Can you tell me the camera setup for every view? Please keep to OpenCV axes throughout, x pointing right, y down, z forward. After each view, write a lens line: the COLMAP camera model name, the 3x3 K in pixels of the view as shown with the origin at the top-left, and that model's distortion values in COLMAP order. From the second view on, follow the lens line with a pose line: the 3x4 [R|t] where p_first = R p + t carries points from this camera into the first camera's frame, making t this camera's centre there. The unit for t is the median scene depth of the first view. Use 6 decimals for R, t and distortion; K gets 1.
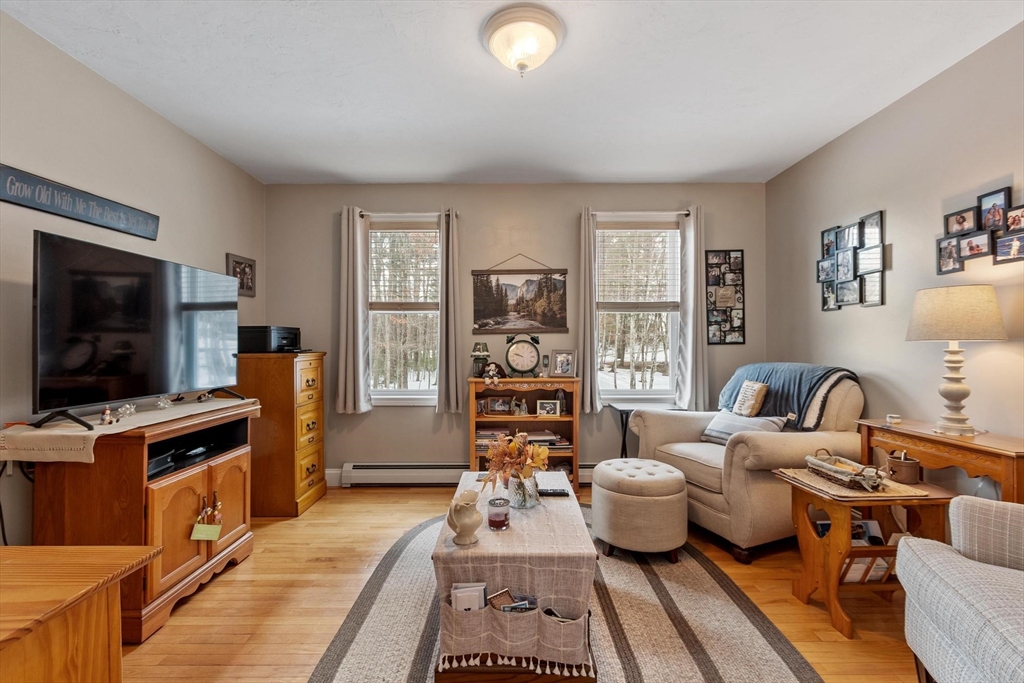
lens RADIAL K [[454.4, 0, 503.3], [0, 454.4, 334.1], [0, 0, 1]] dist [0.013523, -0.000259]
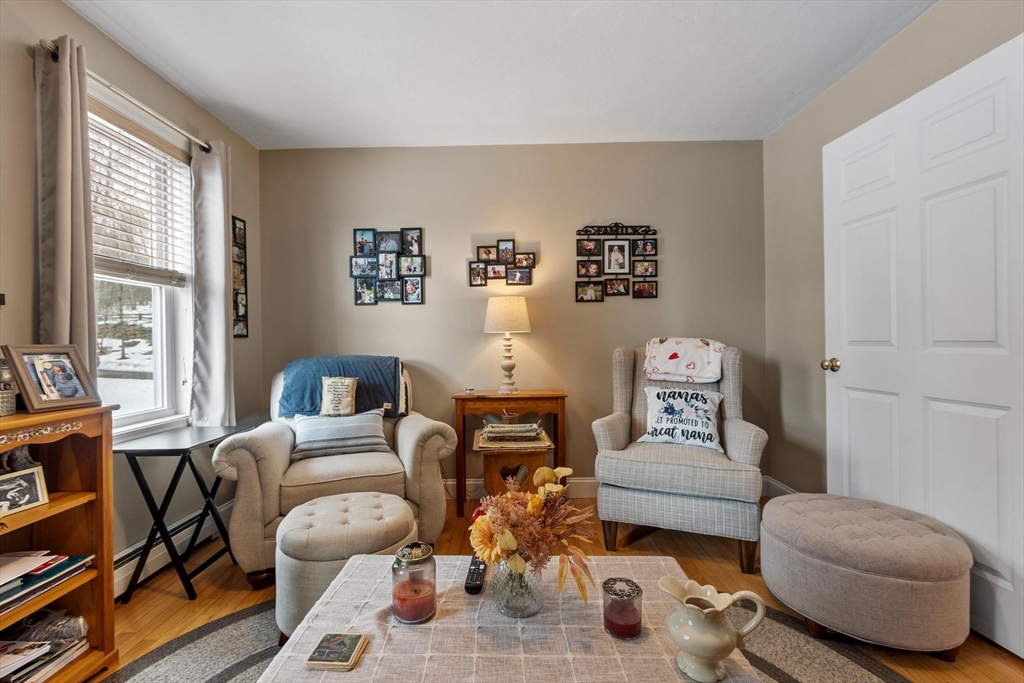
lens RADIAL K [[454.4, 0, 503.3], [0, 454.4, 334.1], [0, 0, 1]] dist [0.013523, -0.000259]
pose [[0.014099, 0.019448, 0.999711, -0.392252], [-0.009562, 0.999768, -0.019314, 0.038615], [-0.999855, -0.009287, 0.014282, 0.752172]]
